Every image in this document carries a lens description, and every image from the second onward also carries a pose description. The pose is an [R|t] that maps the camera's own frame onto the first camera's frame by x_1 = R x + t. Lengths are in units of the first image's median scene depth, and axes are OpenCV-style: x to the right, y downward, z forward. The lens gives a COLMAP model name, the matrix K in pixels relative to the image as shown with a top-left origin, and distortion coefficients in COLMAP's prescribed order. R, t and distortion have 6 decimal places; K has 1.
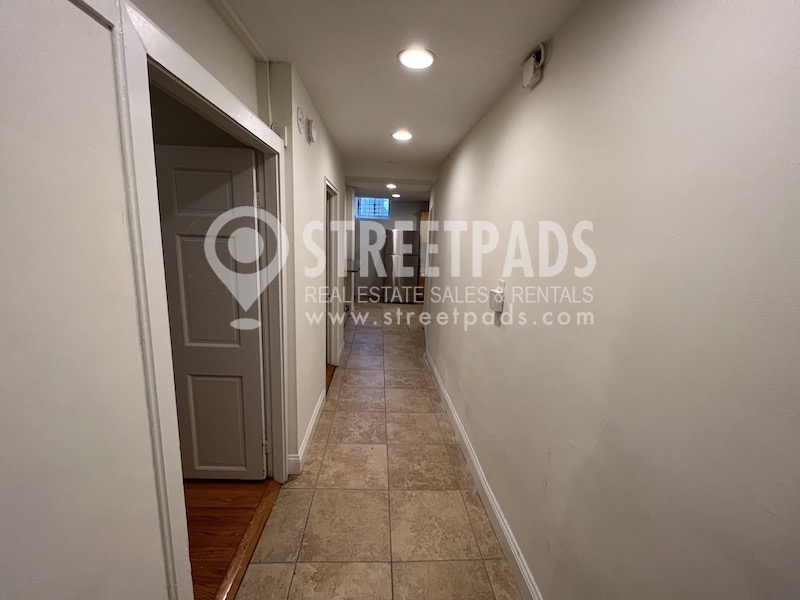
lens RADIAL K [[319.6, 0, 397.3], [0, 319.6, 298.0], [0, 0, 1]] dist [-0.001132, -0.000449]
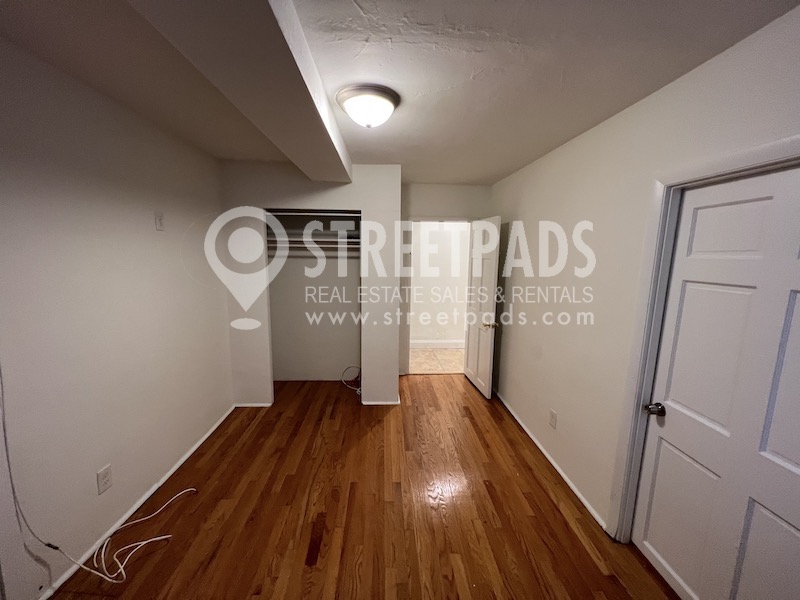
lens RADIAL K [[319.6, 0, 397.3], [0, 319.6, 298.0], [0, 0, 1]] dist [-0.001132, -0.000449]
pose [[-0.000020, -0.186691, 0.982419, -2.178848], [0.166357, 0.968729, 0.184093, -0.447980], [-0.986066, 0.163436, 0.031038, 1.660720]]
